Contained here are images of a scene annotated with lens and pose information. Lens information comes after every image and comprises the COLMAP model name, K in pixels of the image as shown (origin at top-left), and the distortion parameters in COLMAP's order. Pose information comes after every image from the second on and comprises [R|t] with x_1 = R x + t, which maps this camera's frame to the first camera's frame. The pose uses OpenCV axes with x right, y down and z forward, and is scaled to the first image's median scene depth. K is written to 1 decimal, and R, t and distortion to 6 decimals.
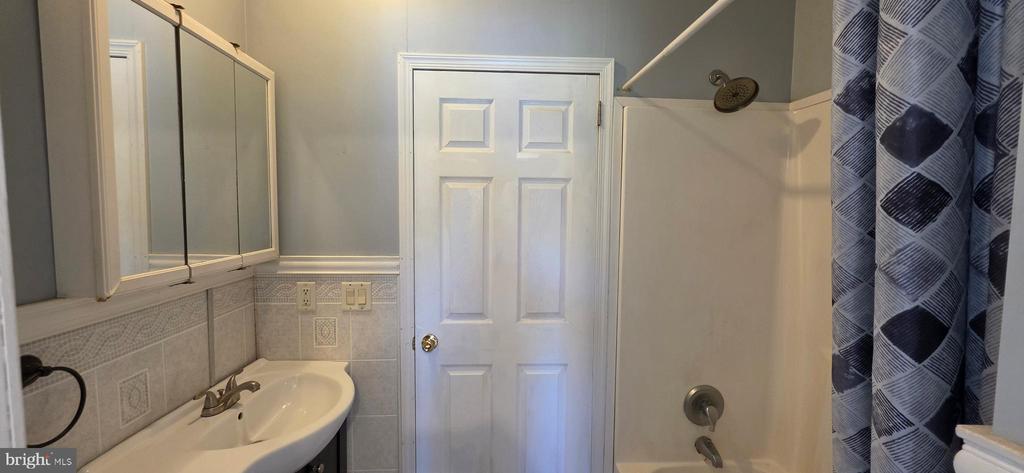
lens RADIAL K [[413.3, 0, 516.2], [0, 413.3, 232.5], [0, 0, 1]] dist [-0.001879, 0.000150]
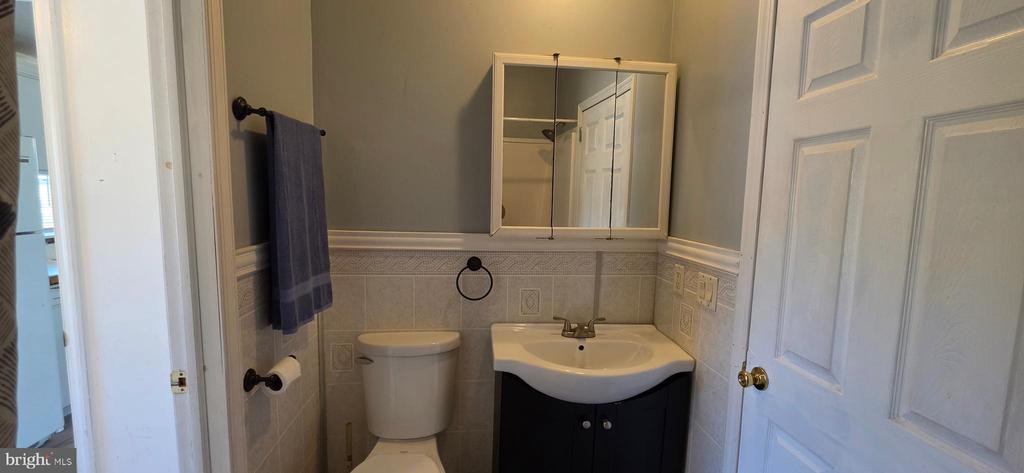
lens RADIAL K [[413.3, 0, 513.5], [0, 413.3, 232.5], [0, 0, 1]] dist [-0.001879, 0.000150]
pose [[0.038925, 0.077223, -0.996254, 0.468654], [-0.080200, 0.994034, 0.073917, -0.000968], [0.996019, 0.077022, 0.044886, 0.542352]]
